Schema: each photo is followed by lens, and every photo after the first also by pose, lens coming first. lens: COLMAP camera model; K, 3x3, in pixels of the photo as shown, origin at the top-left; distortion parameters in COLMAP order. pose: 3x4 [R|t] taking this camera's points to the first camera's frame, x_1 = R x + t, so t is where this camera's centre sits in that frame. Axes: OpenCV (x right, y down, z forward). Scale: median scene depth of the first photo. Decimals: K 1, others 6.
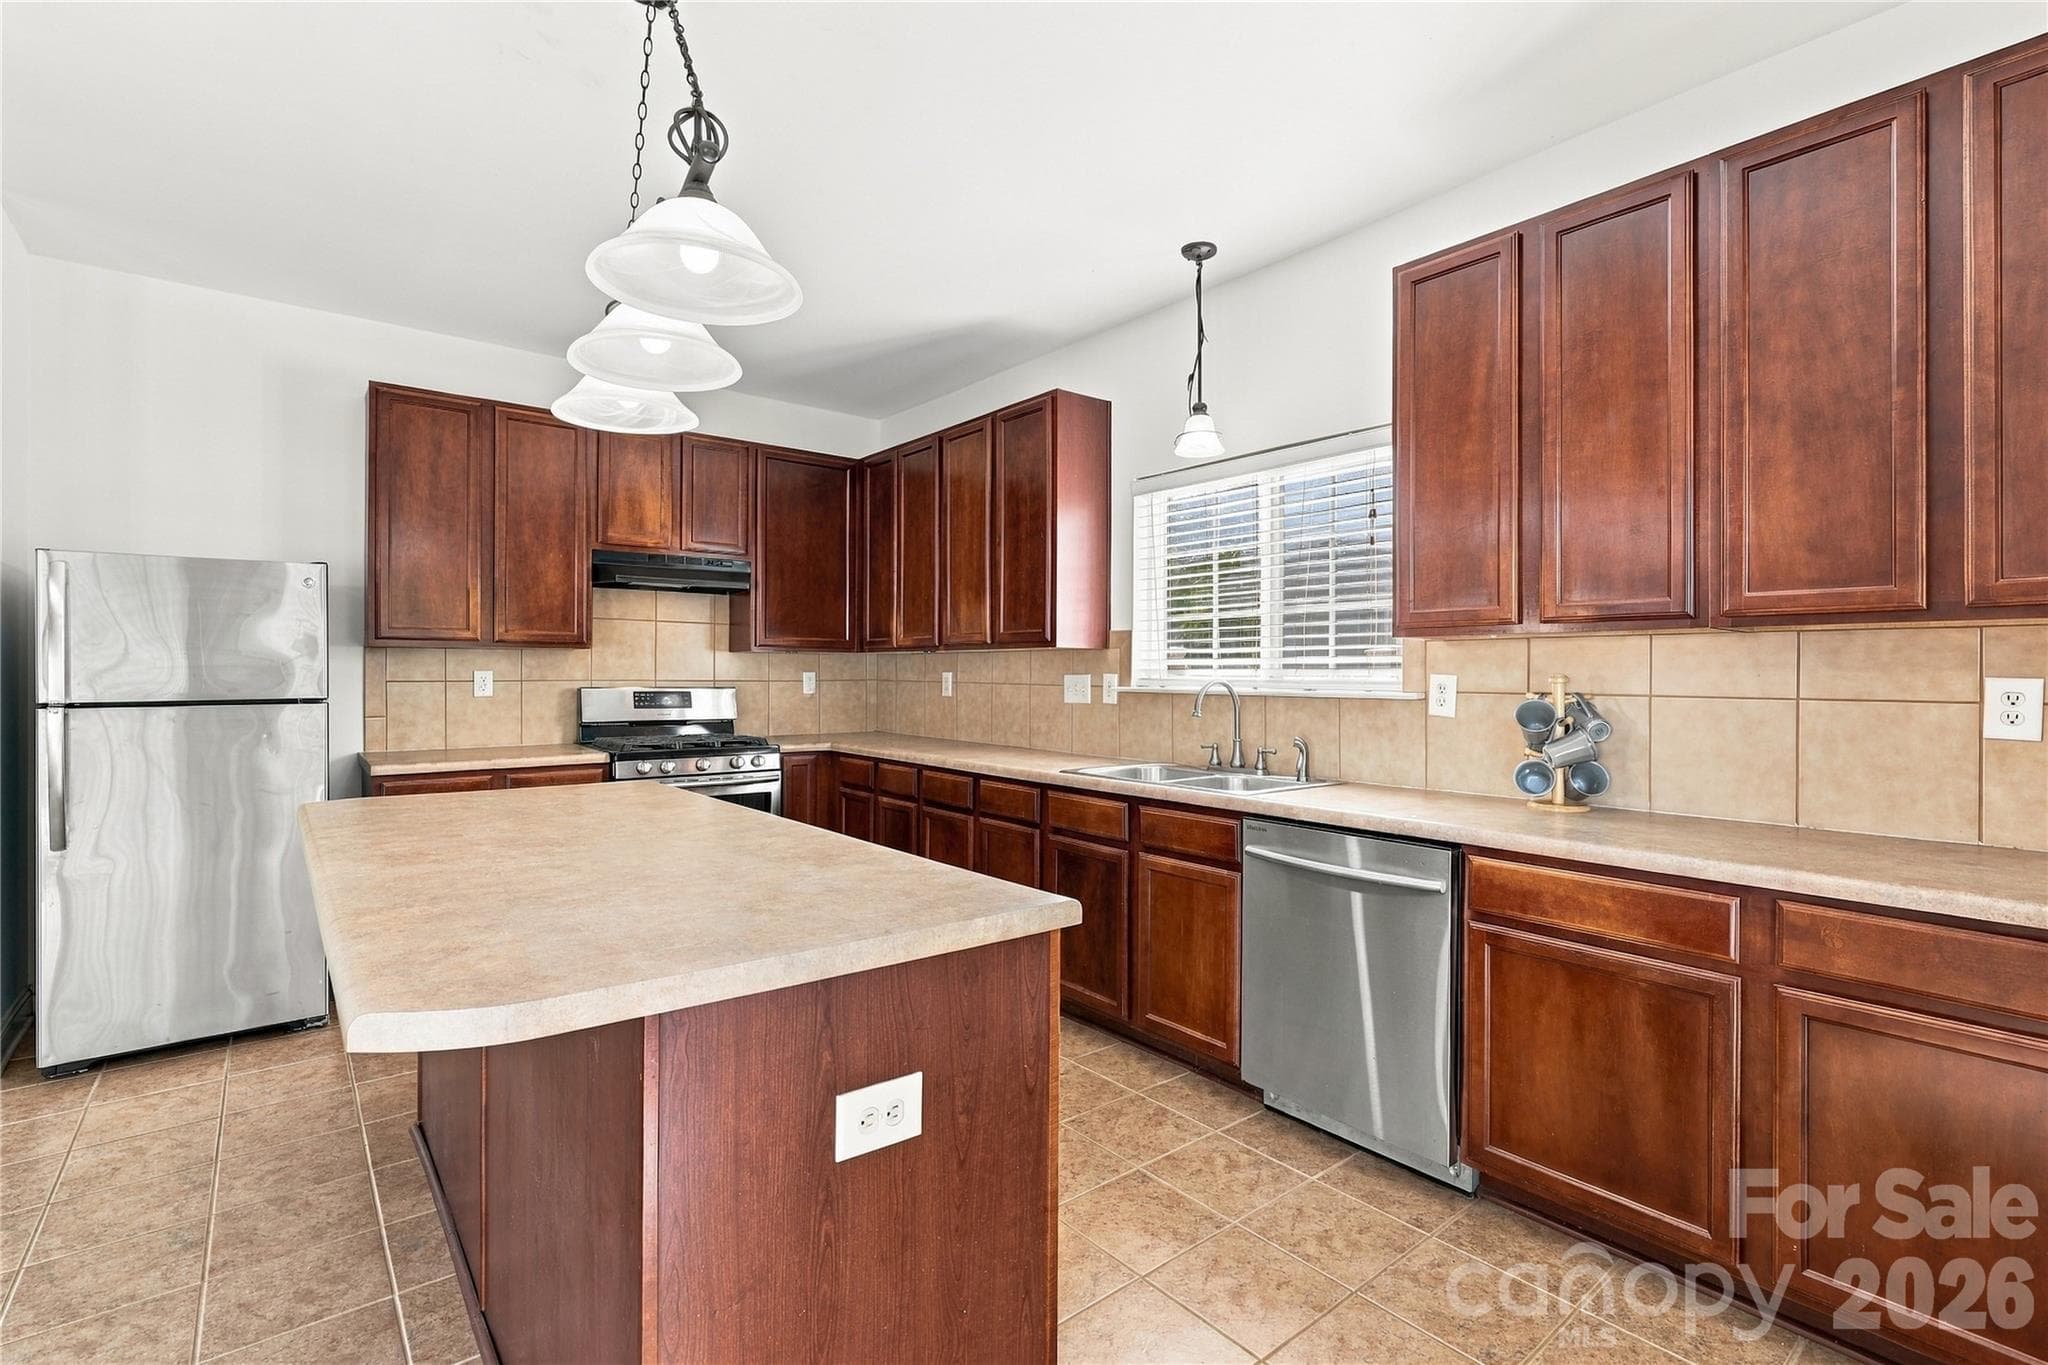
lens RADIAL K [[937.7, 0, 1013.6], [0, 937.7, 674.6], [0, 0, 1]] dist [-0.003195, -0.000447]
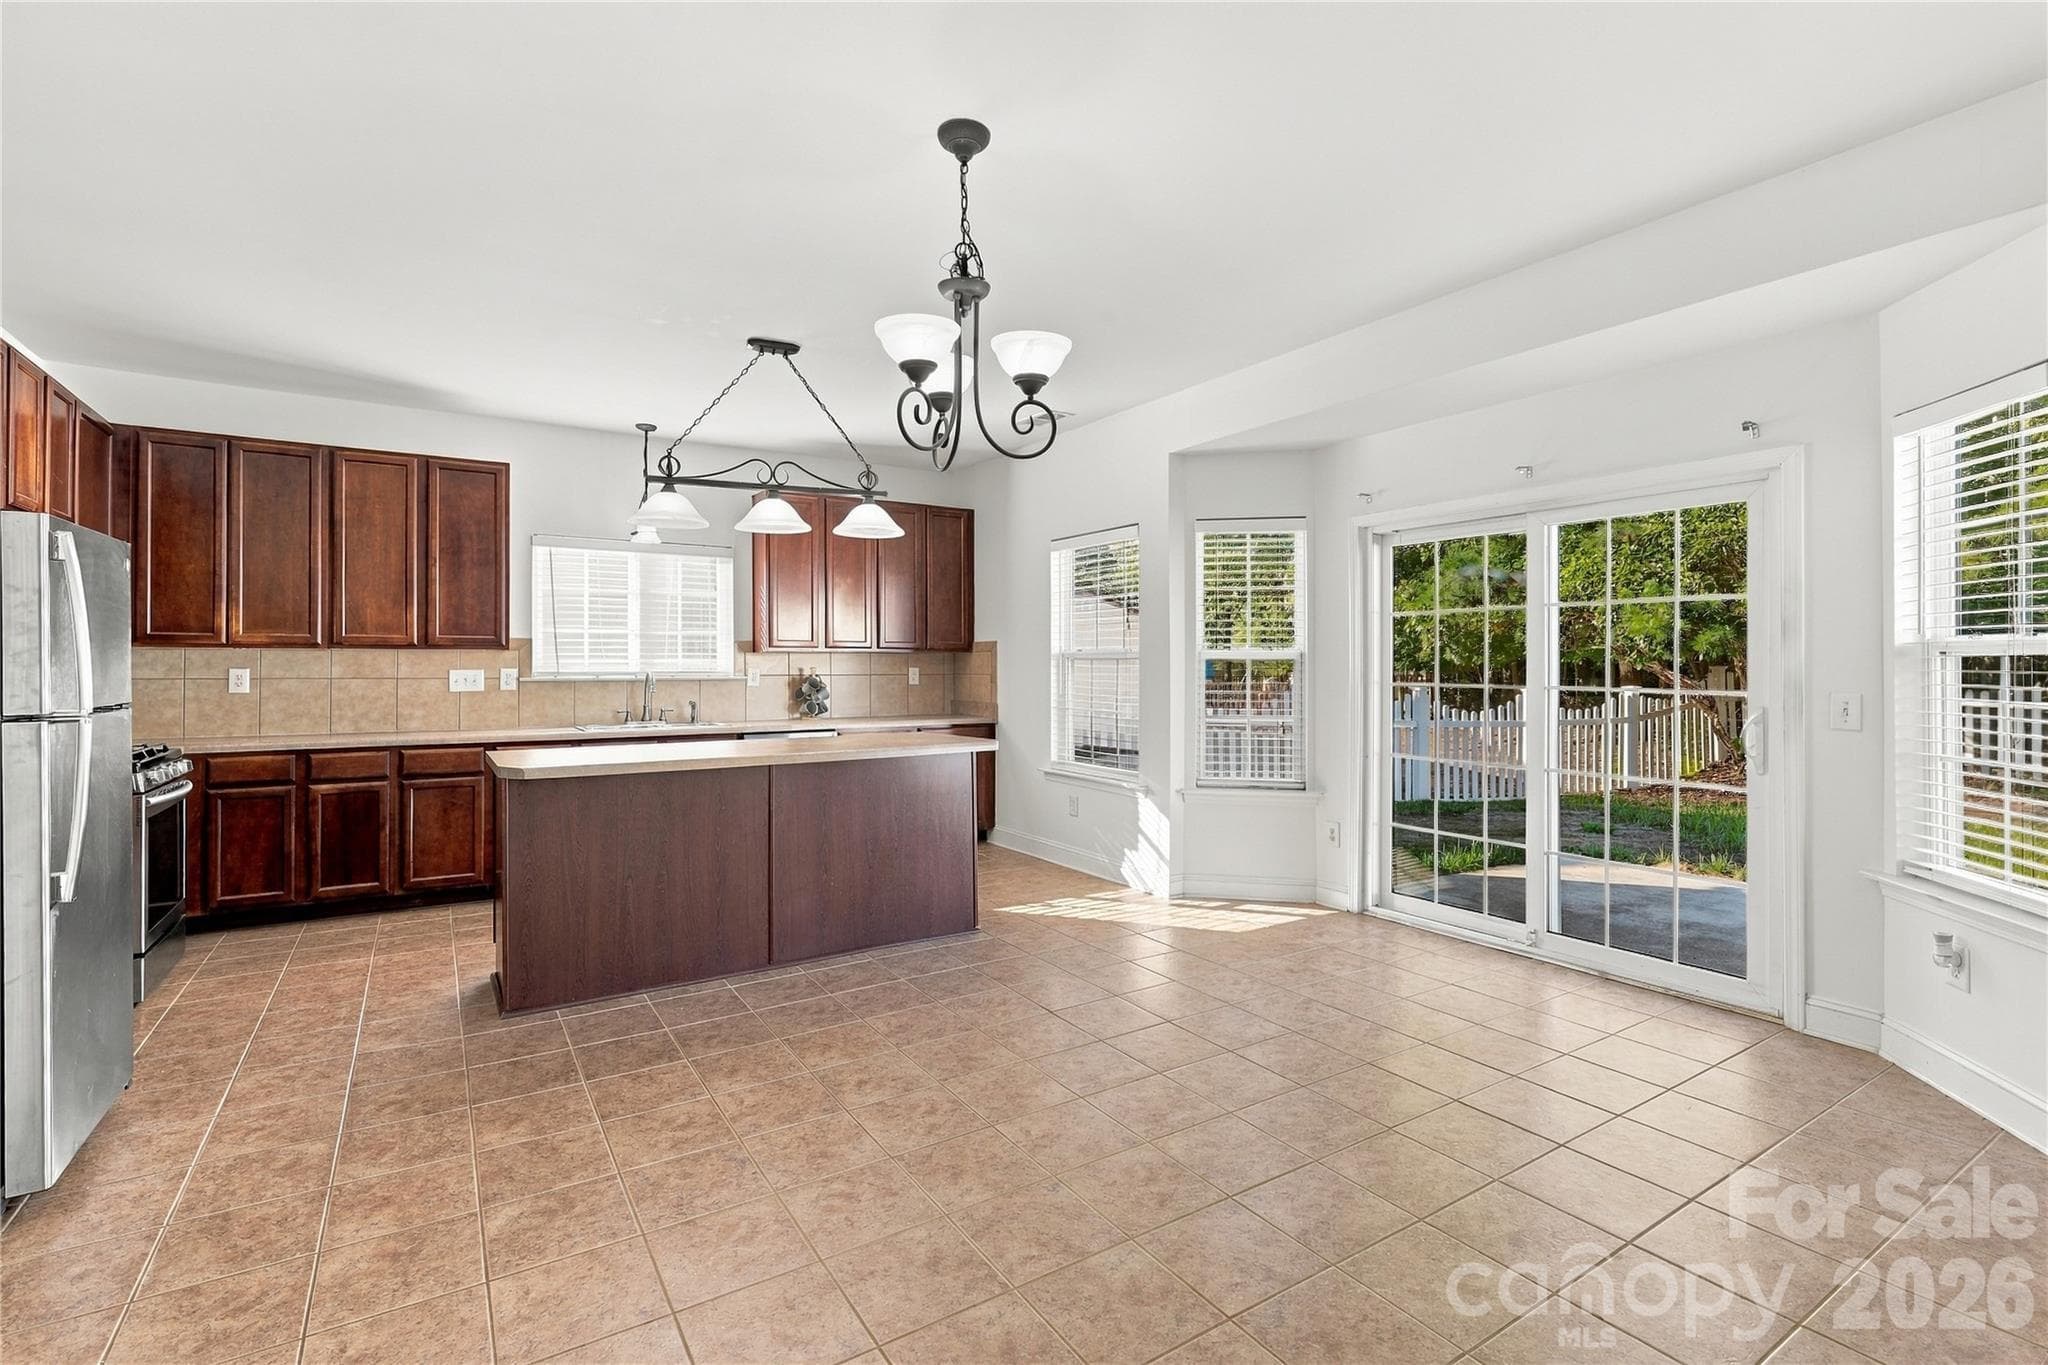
lens RADIAL K [[937.7, 0, 1029.8], [0, 937.7, 664.7], [0, 0, 1]] dist [-0.003195, -0.000447]
pose [[0.085504, 0.004651, 0.996327, -1.222227], [0.009288, 0.999942, -0.005465, 0.007961], [-0.996295, 0.009721, 0.085456, 0.108428]]
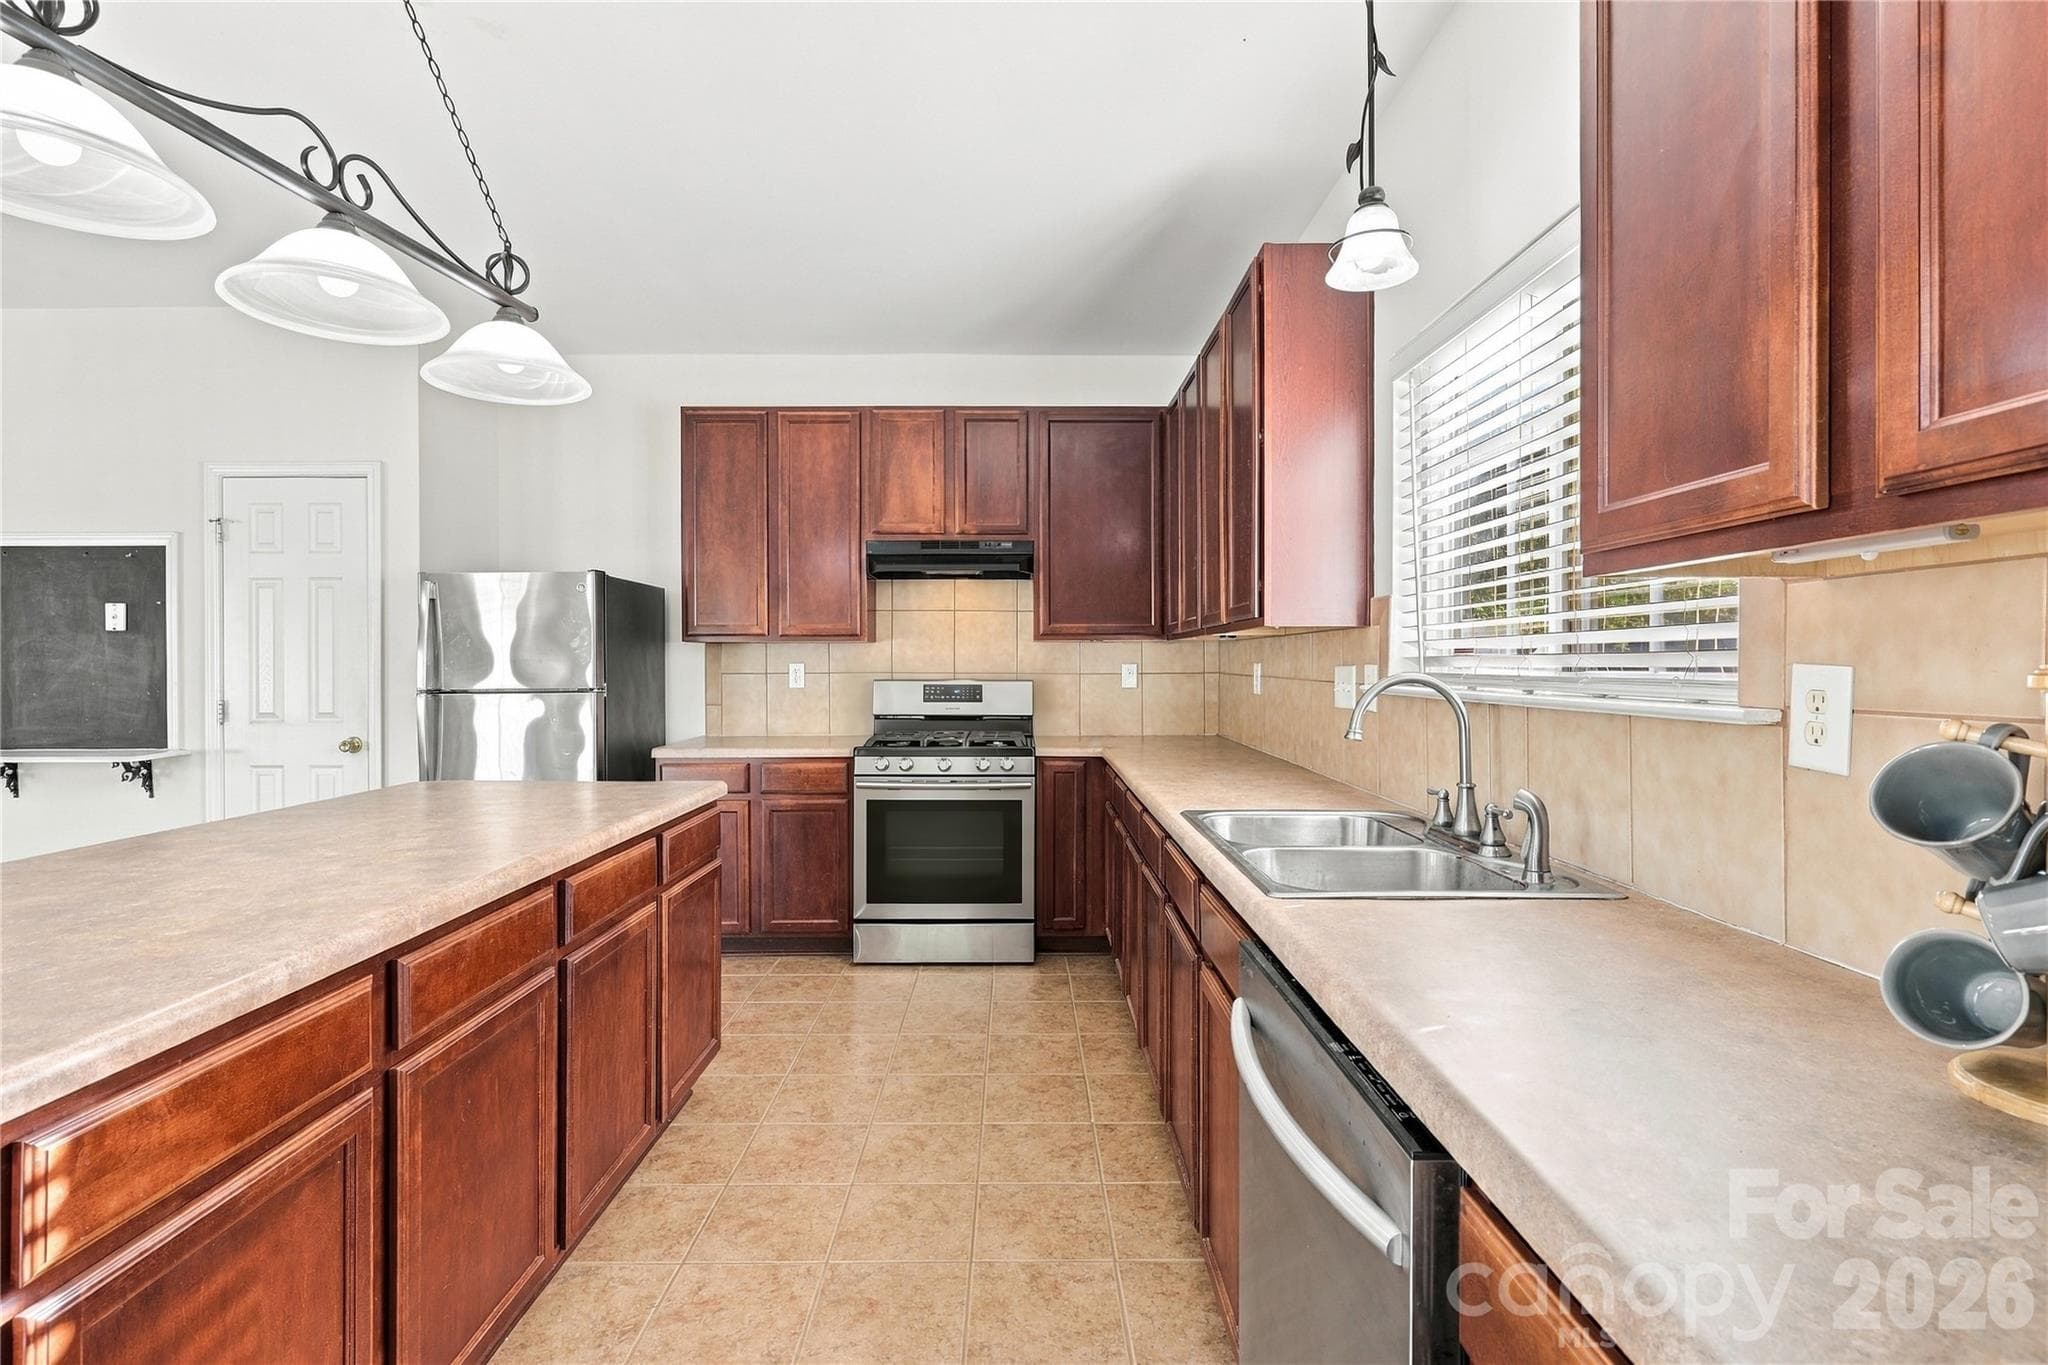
lens RADIAL K [[937.7, 0, 1016.0], [0, 937.7, 677.6], [0, 0, 1]] dist [-0.003195, -0.000447]
pose [[0.784970, 0.005163, -0.619512, 0.310610], [0.002743, 0.999927, 0.011809, -0.000222], [0.619528, -0.010969, 0.784898, 0.342717]]
